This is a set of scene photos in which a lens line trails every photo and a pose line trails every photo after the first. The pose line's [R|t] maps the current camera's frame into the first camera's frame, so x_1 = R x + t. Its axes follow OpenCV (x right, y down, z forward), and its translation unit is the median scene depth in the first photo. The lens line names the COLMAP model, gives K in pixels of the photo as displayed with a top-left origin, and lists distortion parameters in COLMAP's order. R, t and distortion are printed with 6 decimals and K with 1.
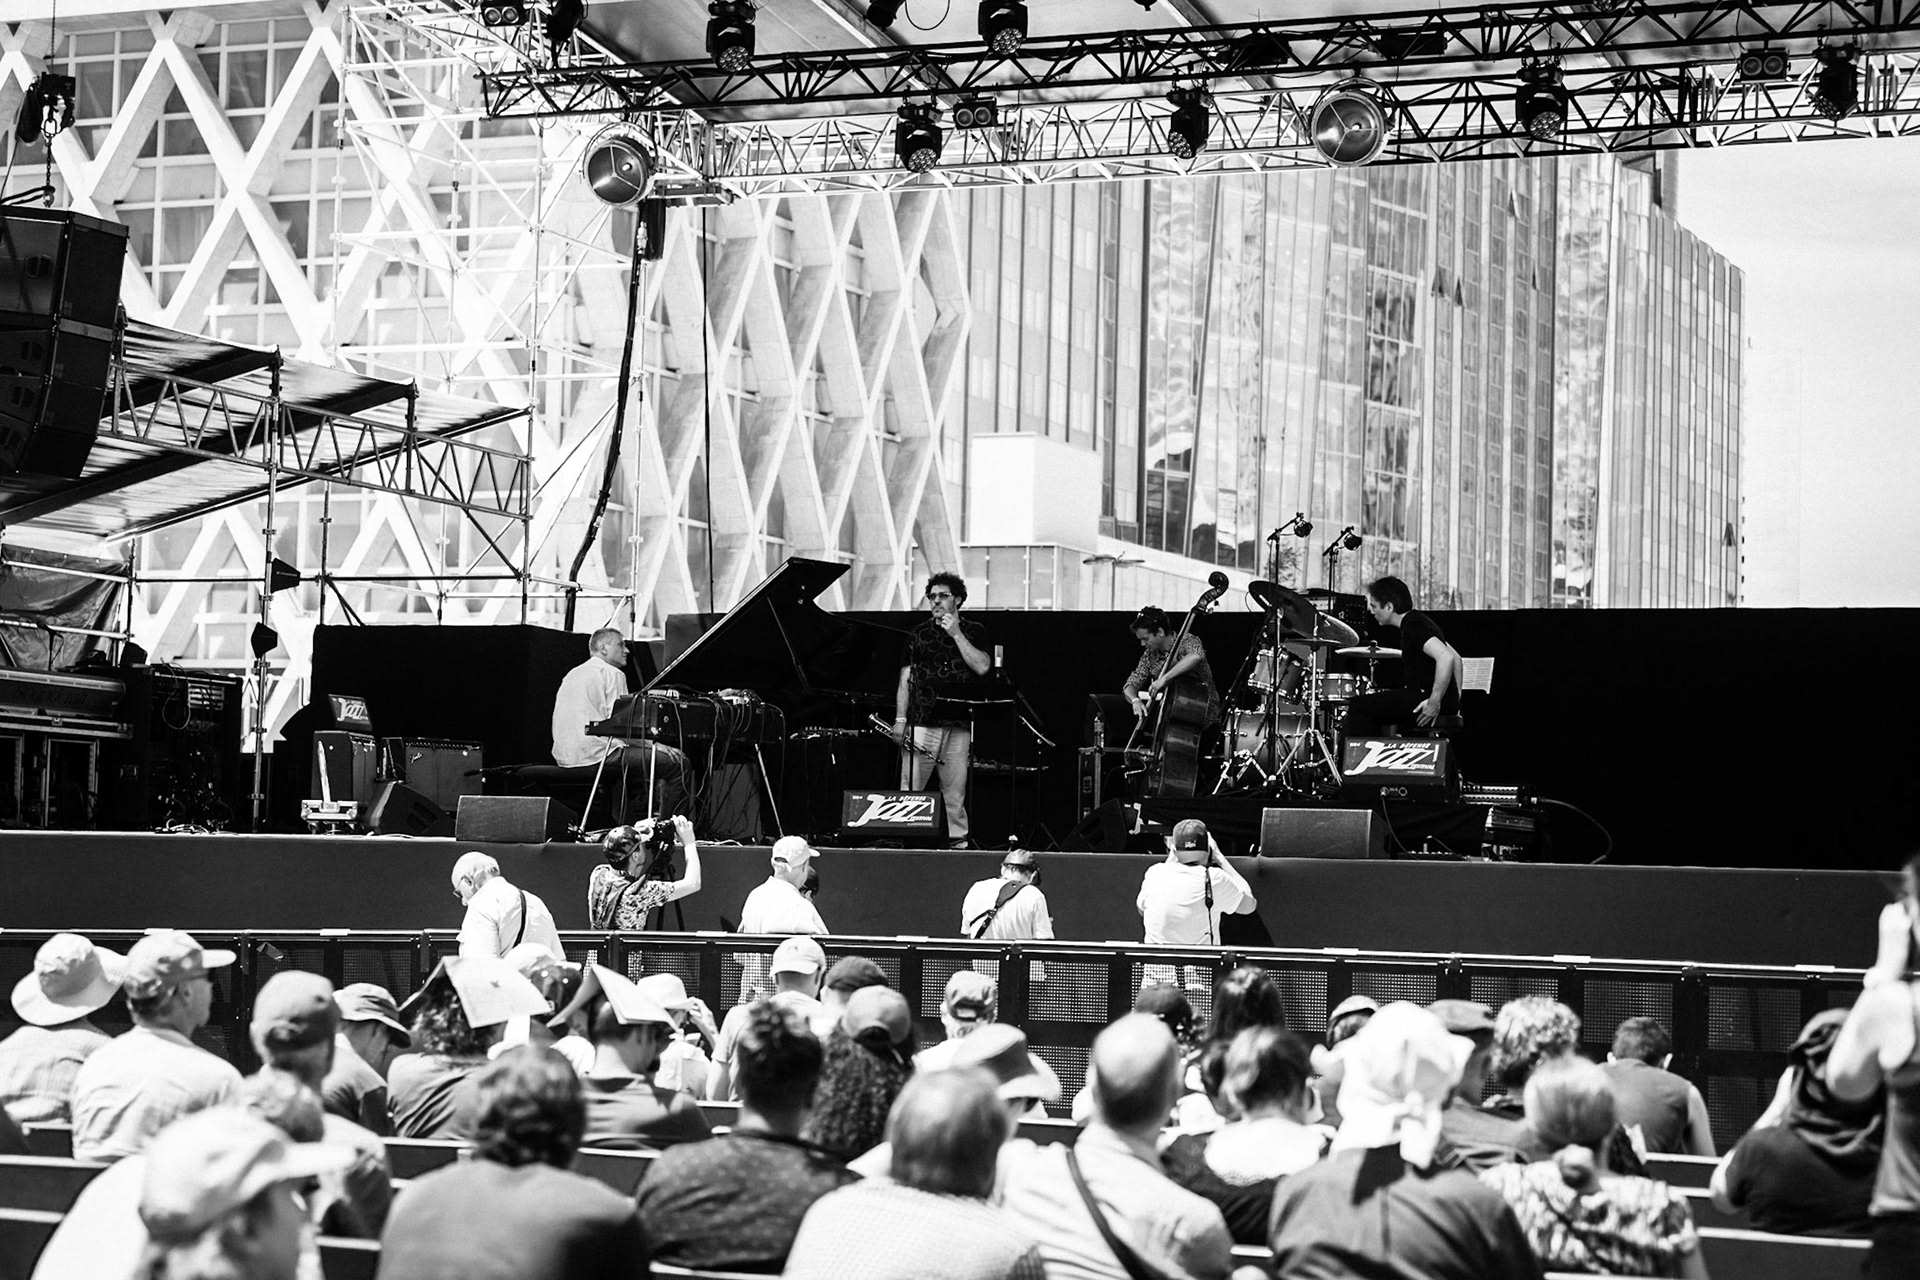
lens RADIAL K [[3870.1, 0, 960.0], [0, 3870.1, 640.0], [0, 0, 1]] dist [0.042651, 0.289906]
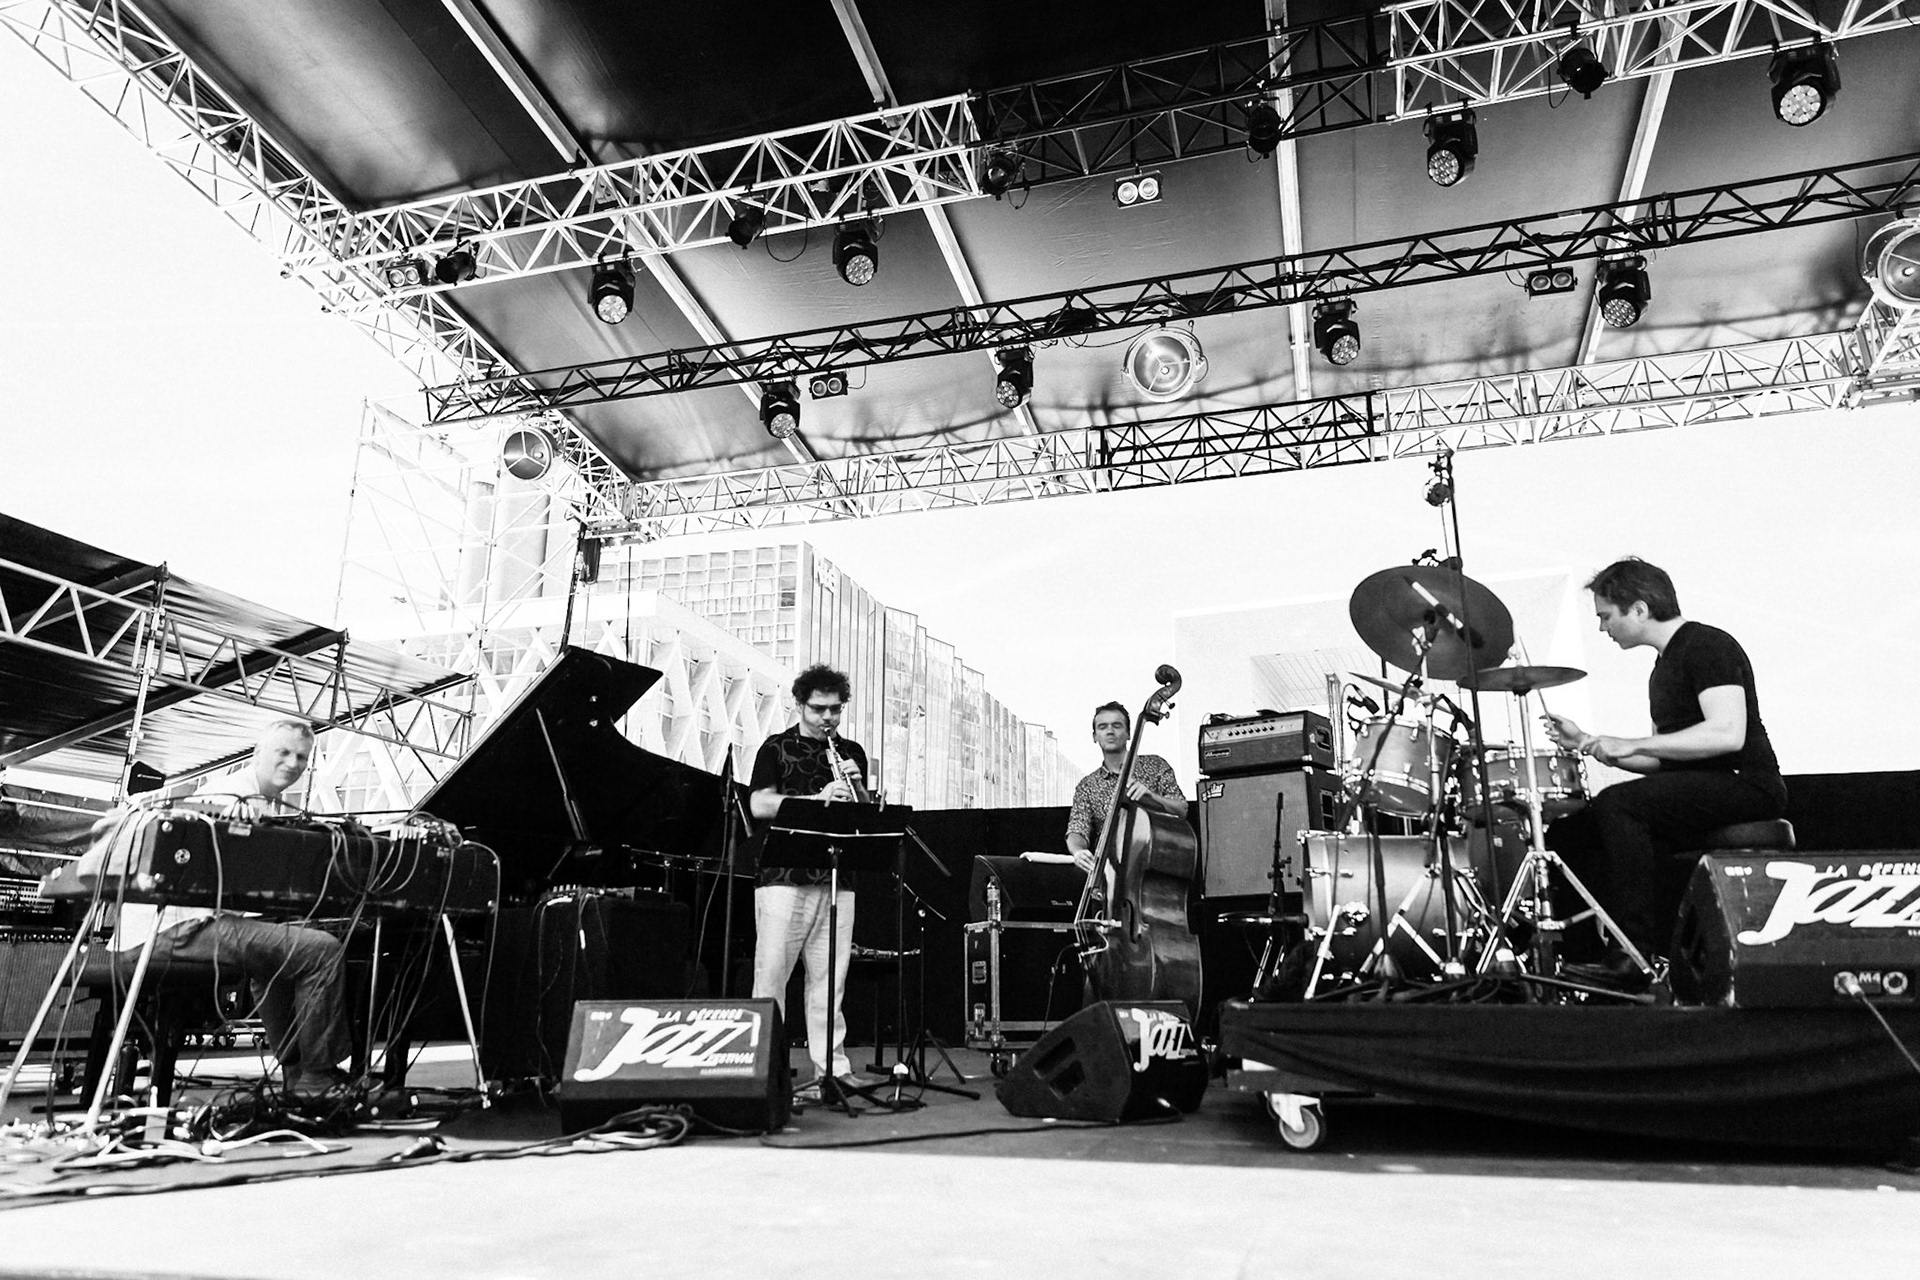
lens RADIAL K [[1286.4, 0, 960.0], [0, 1286.4, 640.0], [0, 0, 1]] dist [0.016823, -0.003812]
pose [[0.993662, 0.005317, 0.112280, 0.000182], [0.018114, 0.978252, -0.206630, 0.021649], [-0.110937, 0.207354, 0.971955, 0.626506]]
